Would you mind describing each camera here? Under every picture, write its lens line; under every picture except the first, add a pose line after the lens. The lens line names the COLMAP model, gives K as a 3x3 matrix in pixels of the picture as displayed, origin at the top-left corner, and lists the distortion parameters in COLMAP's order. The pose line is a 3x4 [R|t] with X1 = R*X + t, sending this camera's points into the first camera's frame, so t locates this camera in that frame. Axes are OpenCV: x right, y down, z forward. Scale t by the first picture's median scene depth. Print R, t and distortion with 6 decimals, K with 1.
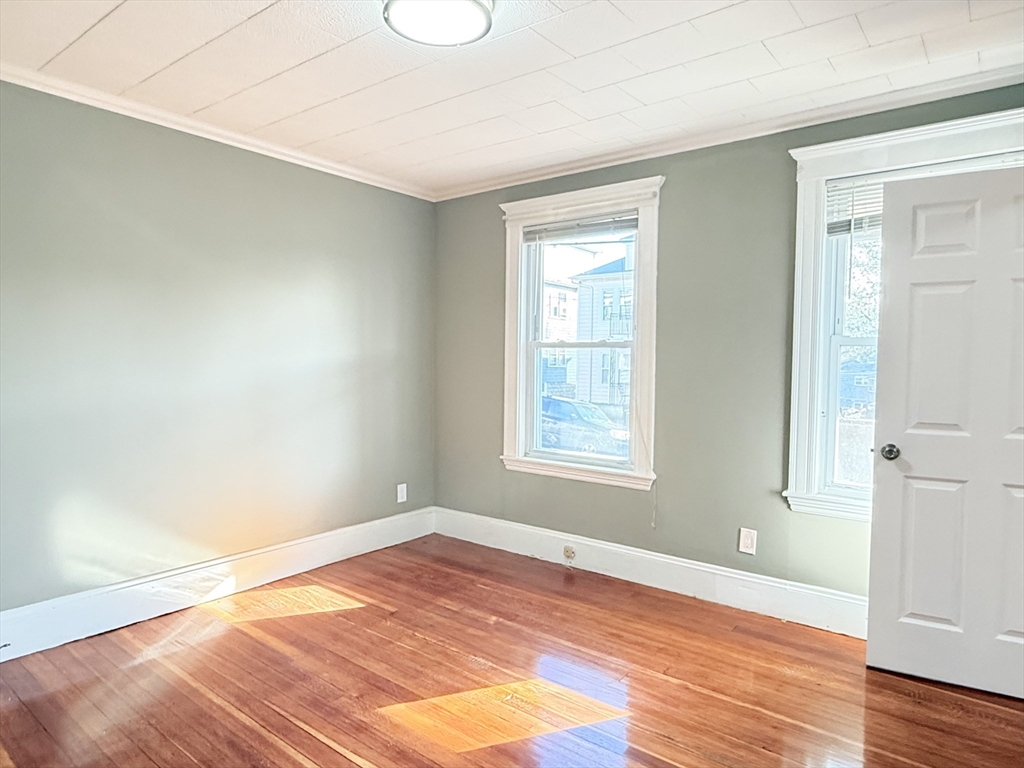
lens RADIAL K [[638.6, 0, 506.4], [0, 638.6, 382.2], [0, 0, 1]] dist [-0.003422, -0.001621]
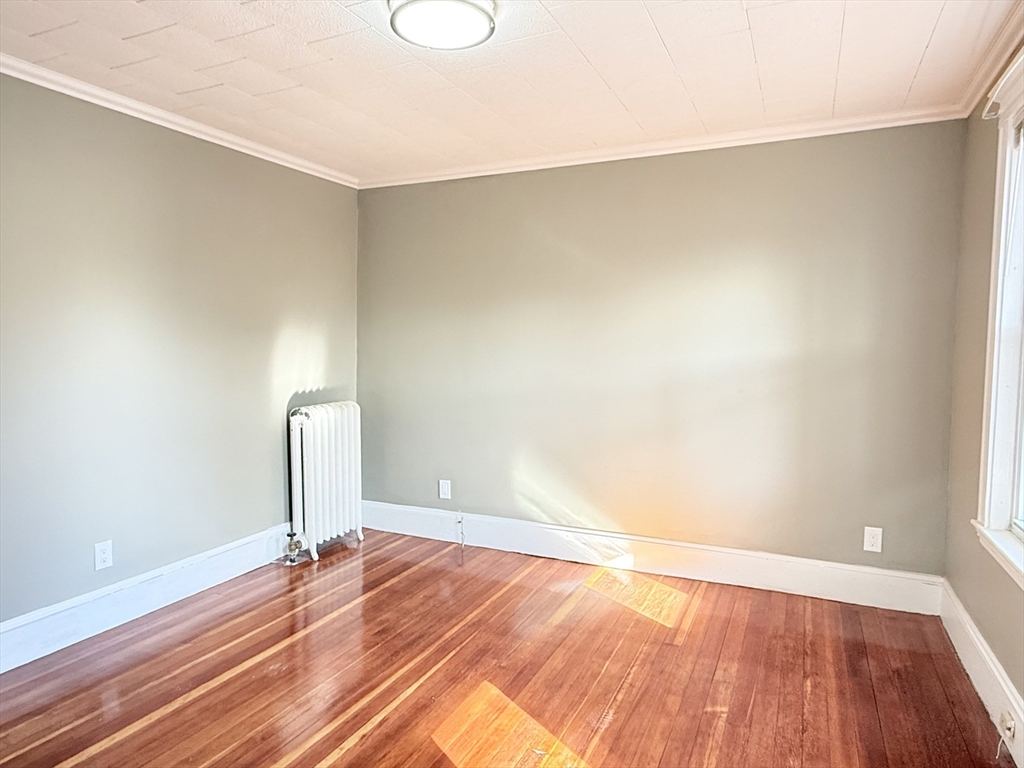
lens RADIAL K [[638.6, 0, 506.4], [0, 638.6, 382.2], [0, 0, 1]] dist [-0.003422, -0.001621]
pose [[0.228400, 0.044779, -0.972537, 0.615426], [-0.044548, 0.998376, 0.035506, -0.019283], [0.972548, 0.035215, 0.230024, 0.575557]]
